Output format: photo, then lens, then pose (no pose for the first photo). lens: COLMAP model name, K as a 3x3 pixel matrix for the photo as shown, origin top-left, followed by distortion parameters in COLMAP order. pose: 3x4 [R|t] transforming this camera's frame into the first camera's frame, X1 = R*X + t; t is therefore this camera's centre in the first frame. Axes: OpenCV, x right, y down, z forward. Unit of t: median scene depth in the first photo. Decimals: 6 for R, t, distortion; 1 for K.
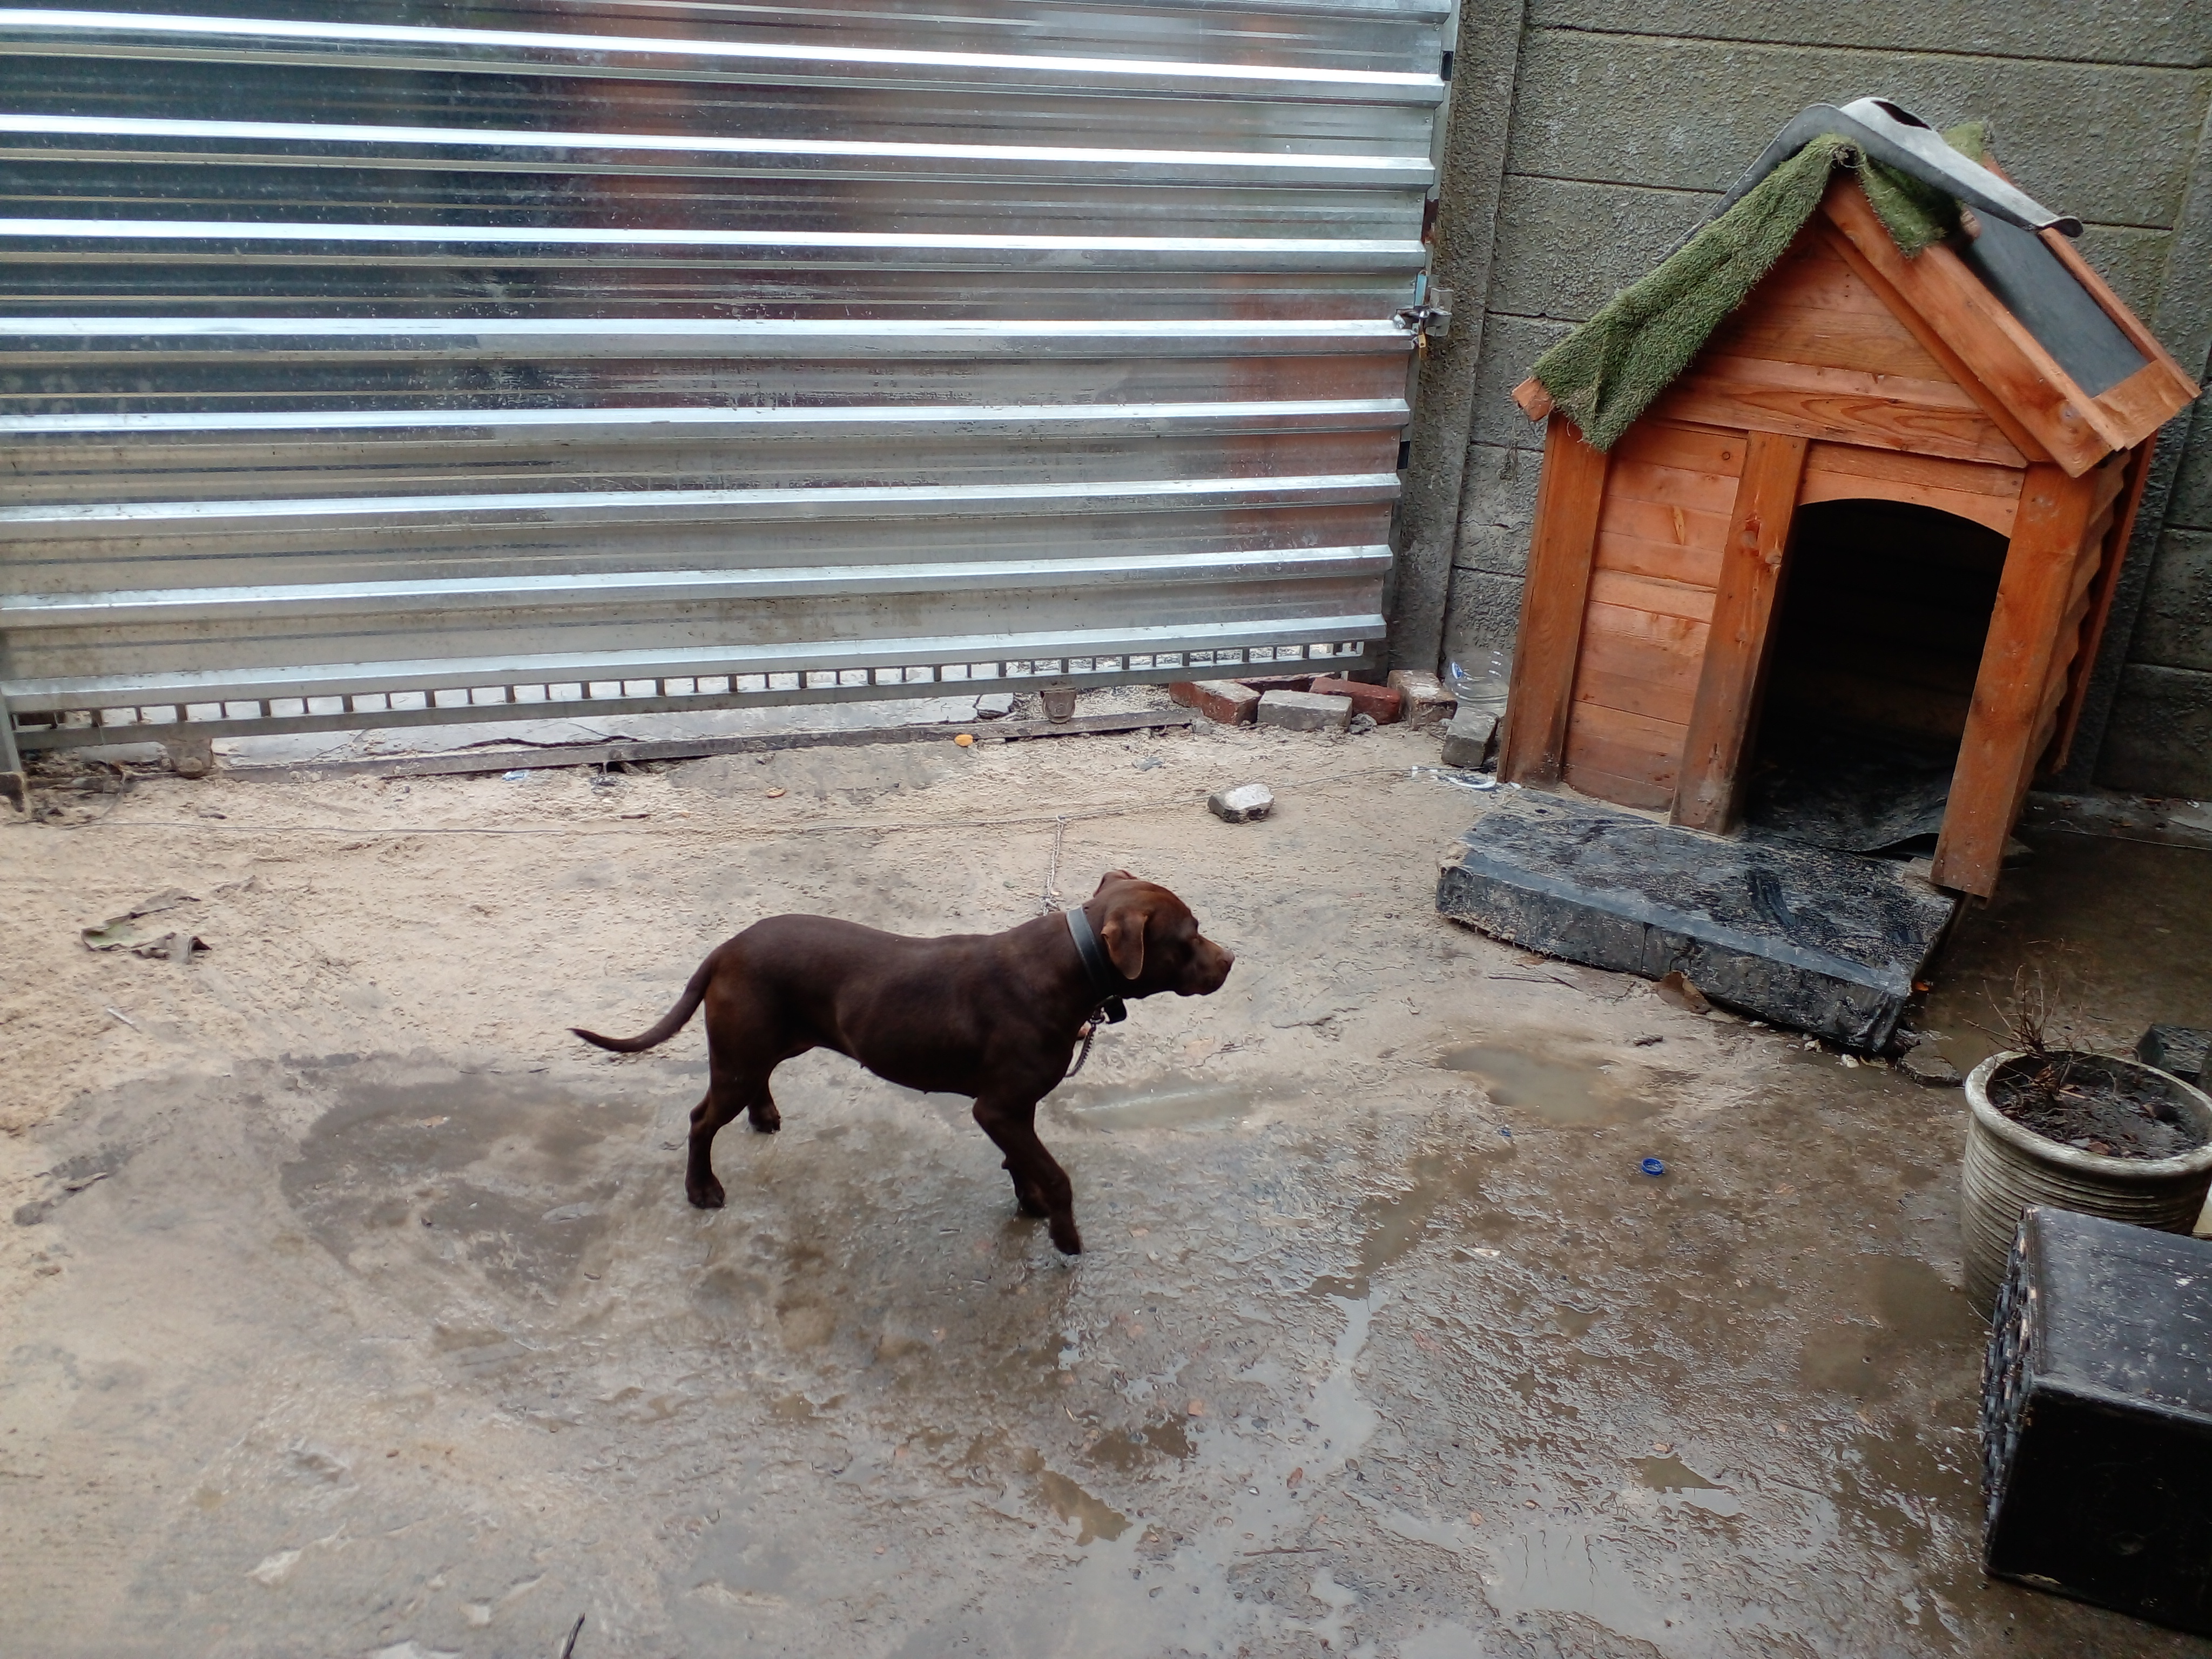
lens RADIAL K [[1729.7, 0, 1119.0], [0, 1729.7, 843.9], [0, 0, 1]] dist [0.114769, -0.280242]
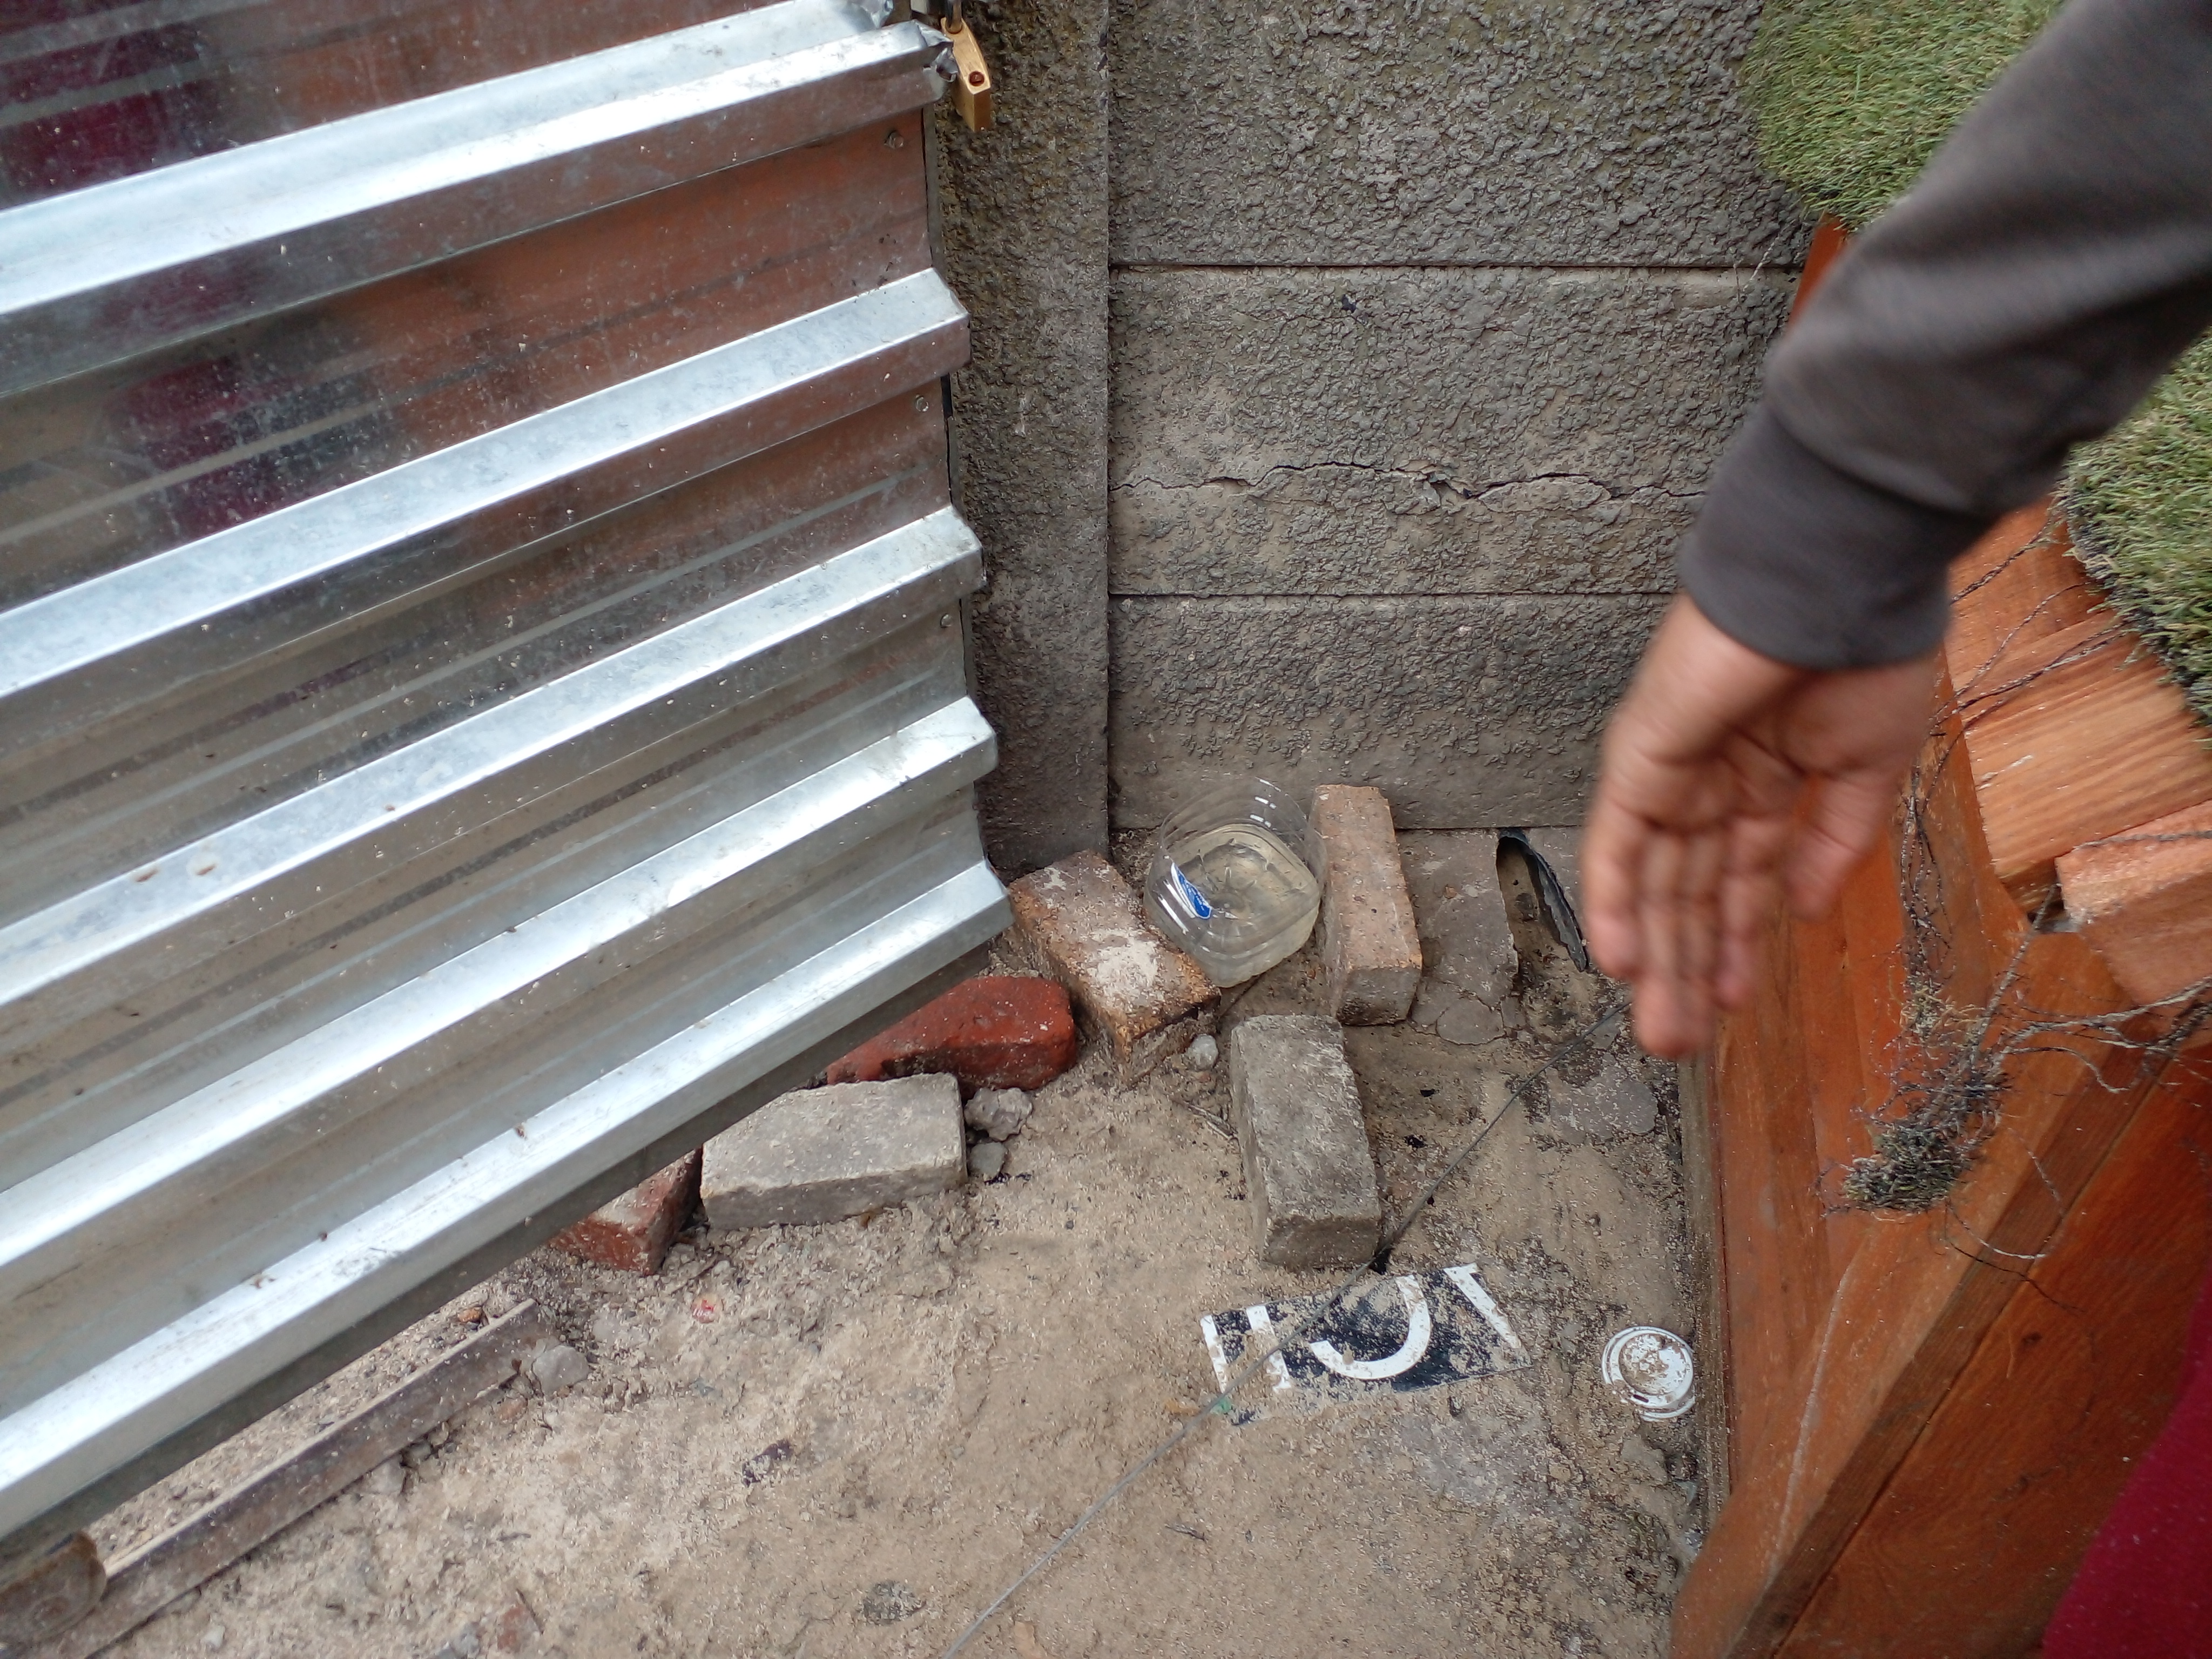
lens RADIAL K [[1729.7, 0, 1119.0], [0, 1729.7, 843.9], [0, 0, 1]] dist [0.114769, -0.280242]
pose [[0.917355, -0.300800, 0.260729, 0.086107], [0.198047, 0.913042, 0.356554, -0.245442], [-0.345308, -0.275450, 0.897156, 0.673381]]
